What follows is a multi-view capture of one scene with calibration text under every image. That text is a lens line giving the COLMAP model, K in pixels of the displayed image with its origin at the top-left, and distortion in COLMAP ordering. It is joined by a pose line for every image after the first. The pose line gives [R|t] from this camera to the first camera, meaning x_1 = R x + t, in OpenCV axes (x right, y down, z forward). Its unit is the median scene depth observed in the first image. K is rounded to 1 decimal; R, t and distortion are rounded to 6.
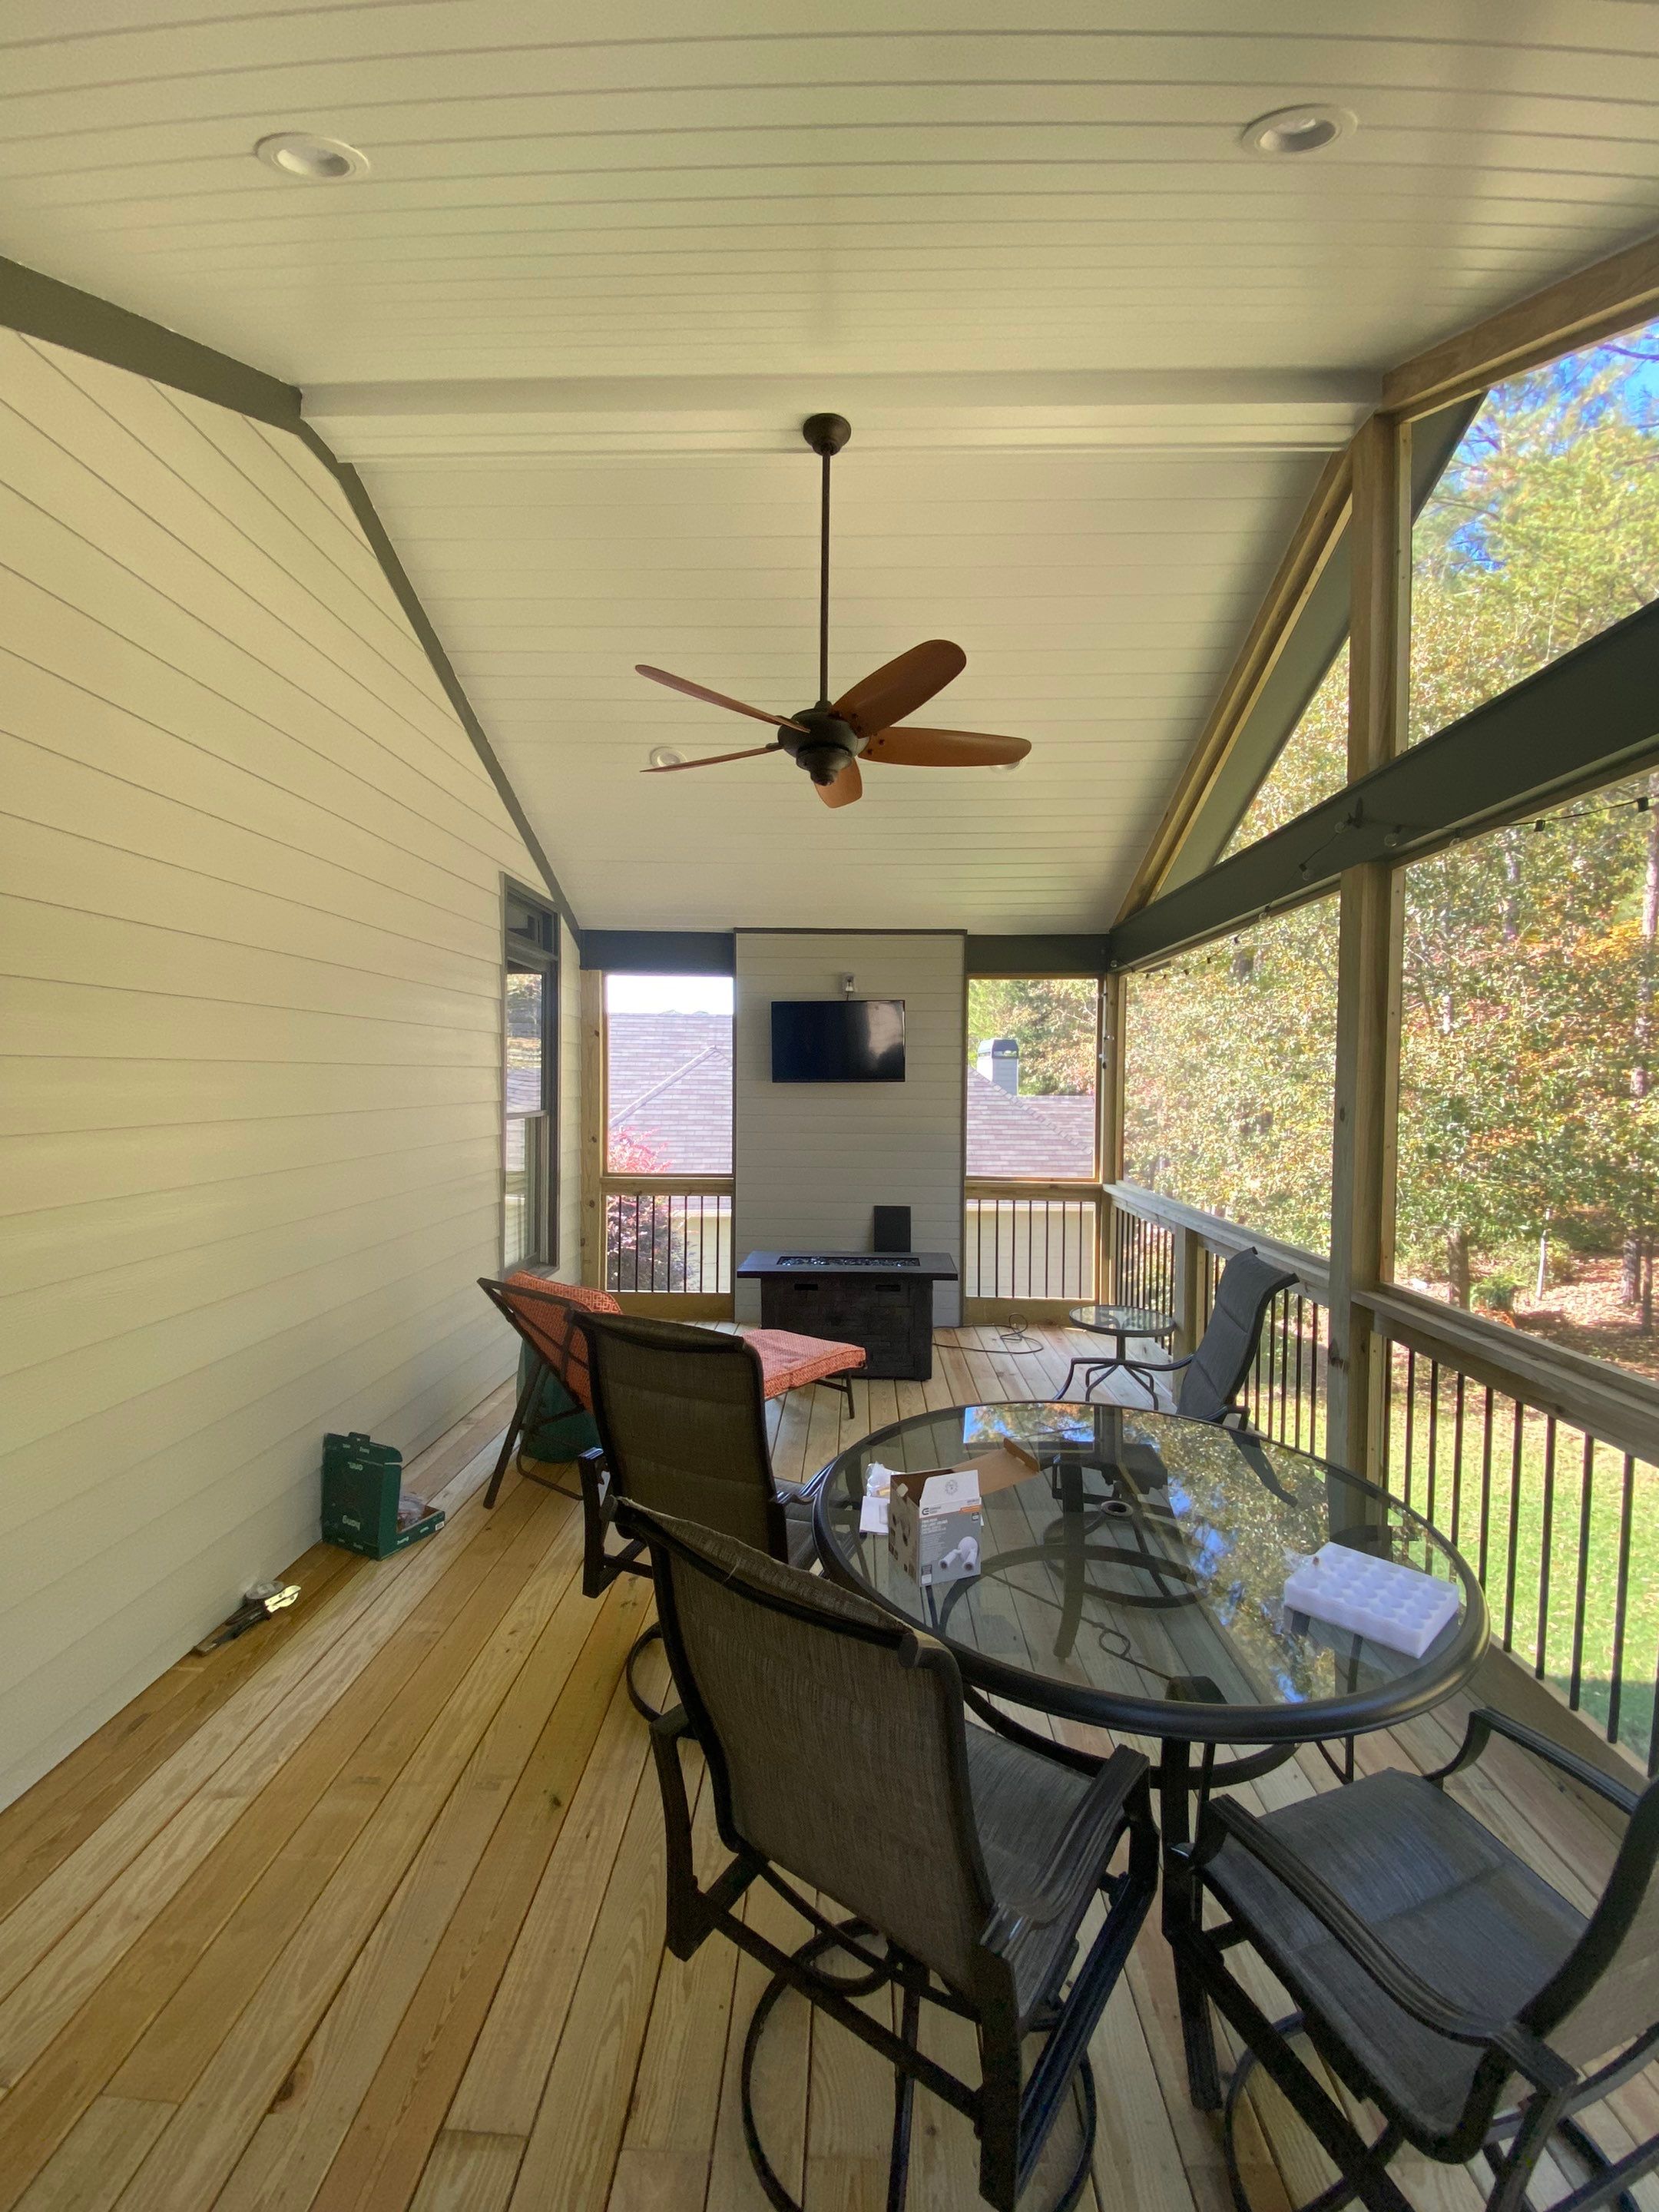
lens RADIAL K [[904.9, 0, 826.0], [0, 904.9, 1116.9], [0, 0, 1]] dist [0.001346, -0.000317]
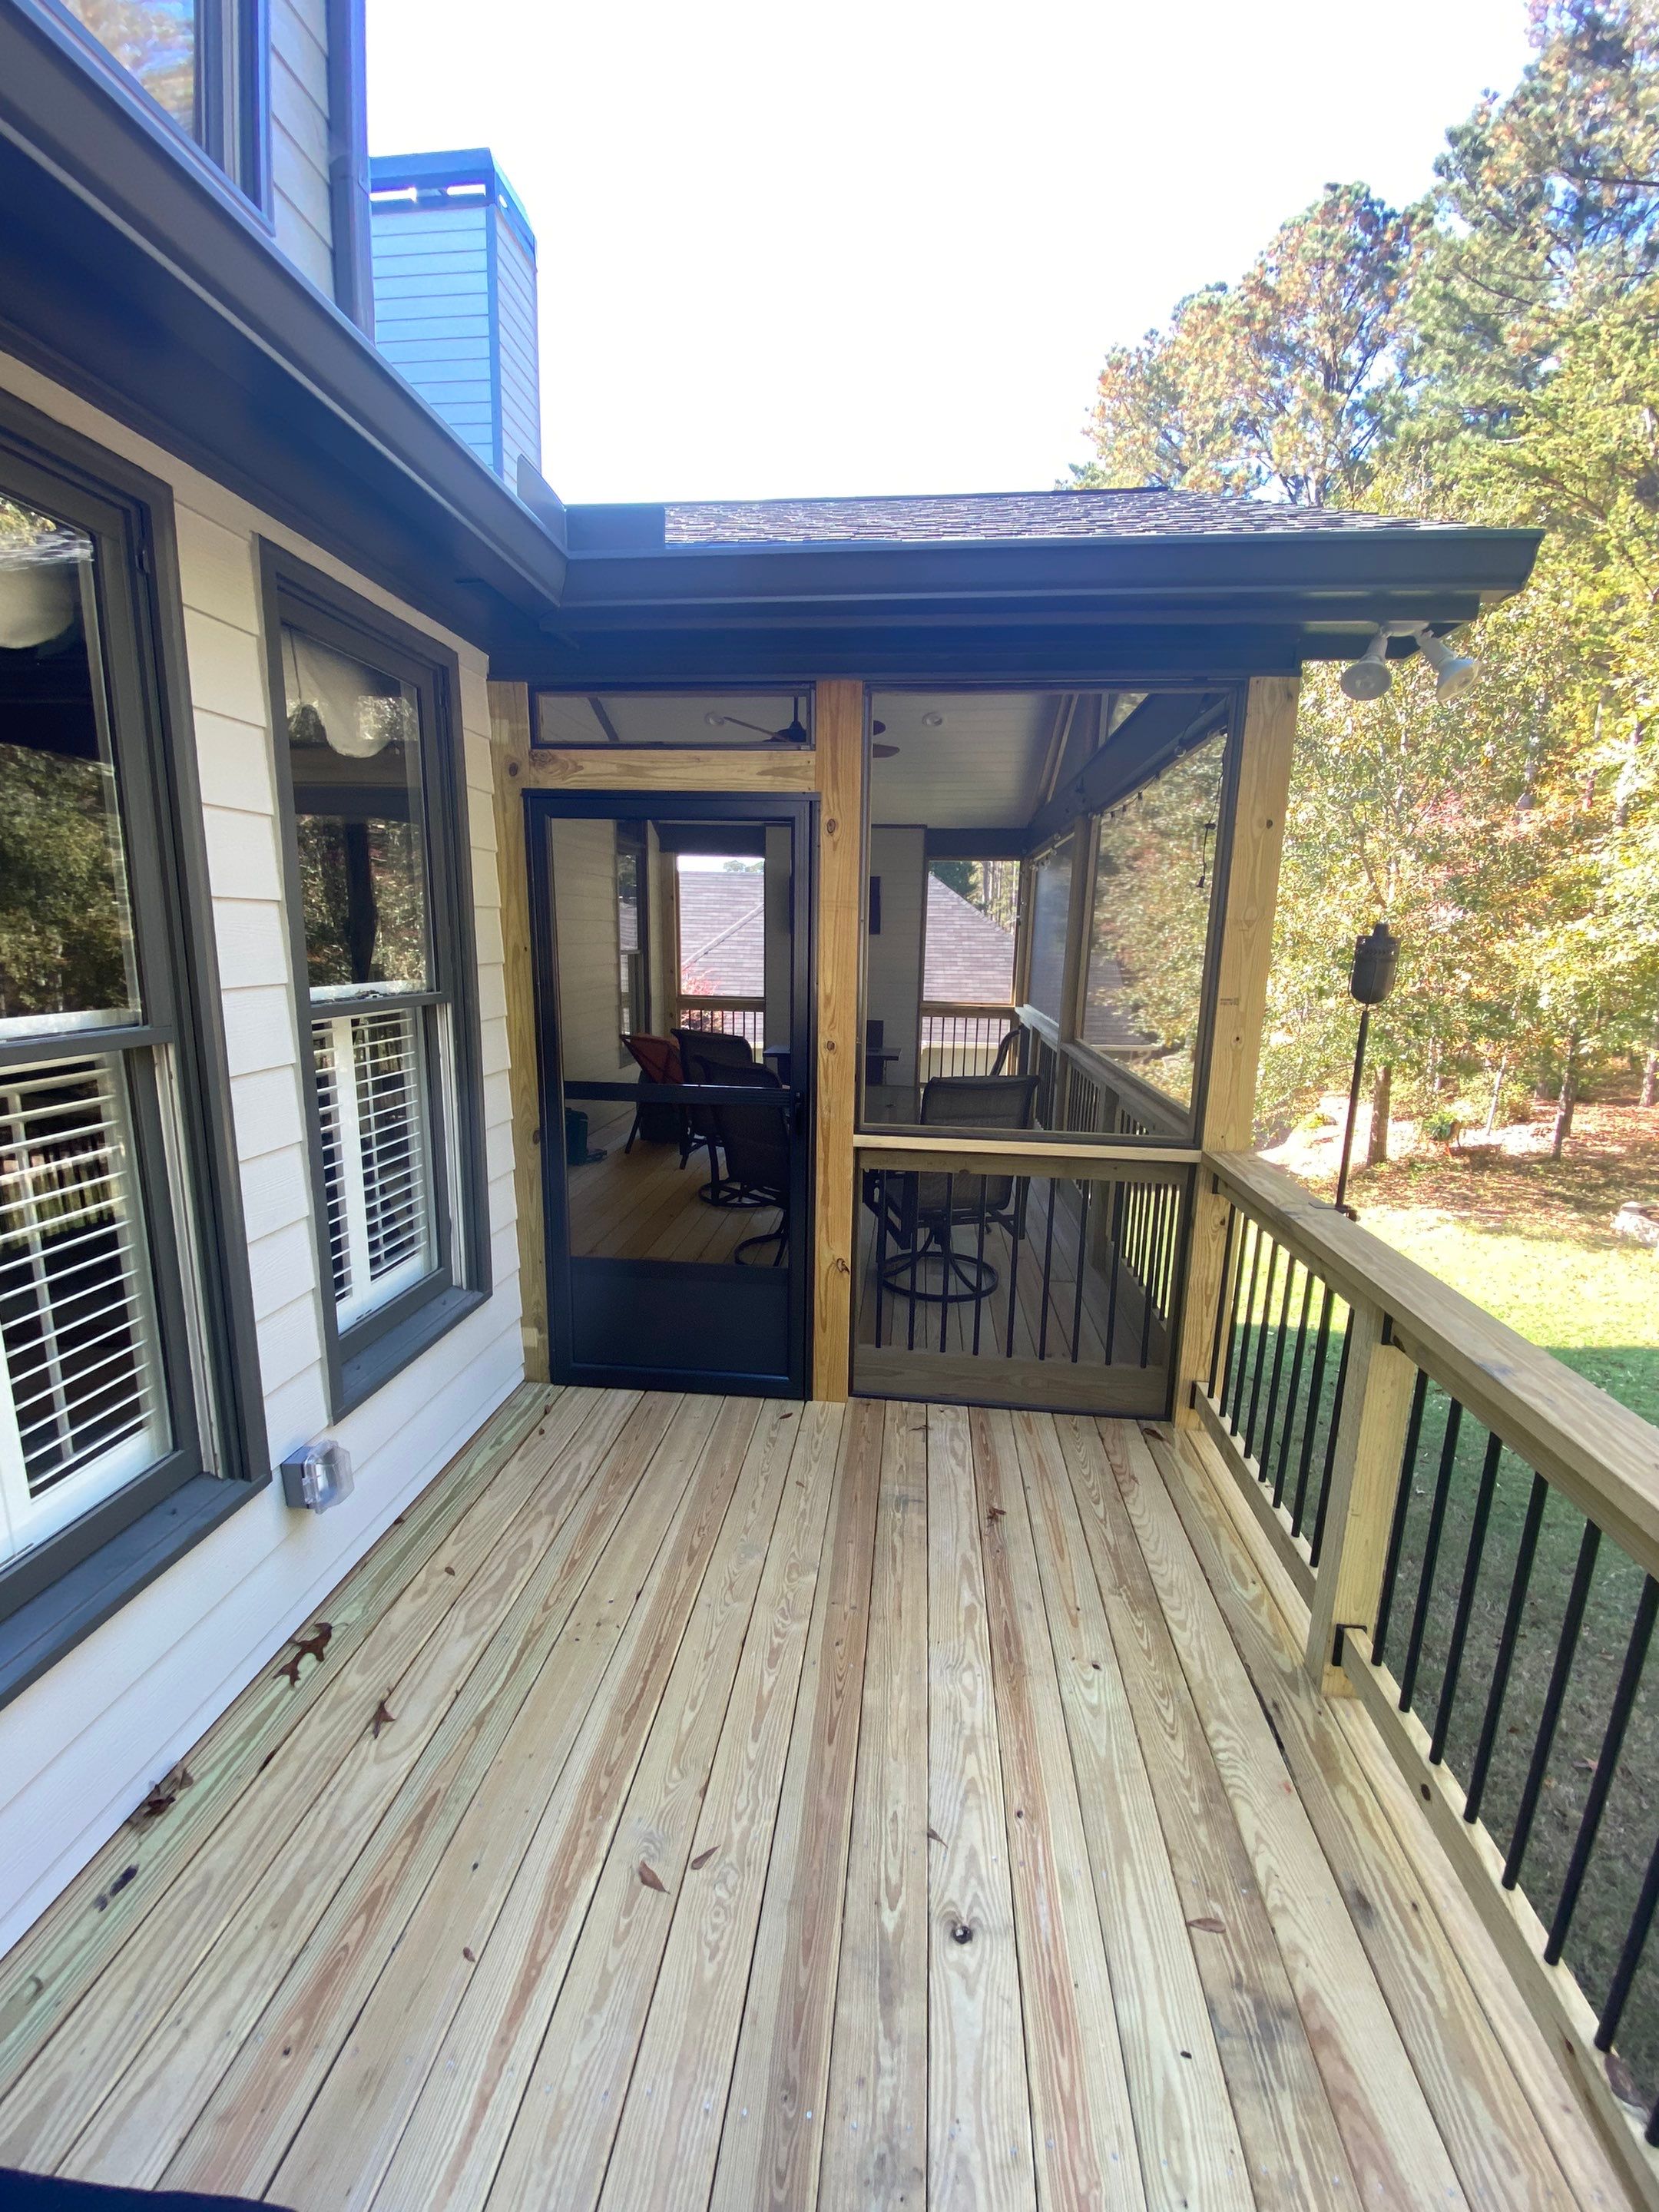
lens RADIAL K [[904.9, 0, 814.2], [0, 904.9, 1103.0], [0, 0, 1]] dist [0.001346, -0.000317]
pose [[0.995738, 0.025674, -0.088577, 0.108496], [-0.012765, 0.989592, 0.143336, 0.021607], [0.091335, -0.141594, 0.985702, -0.445275]]
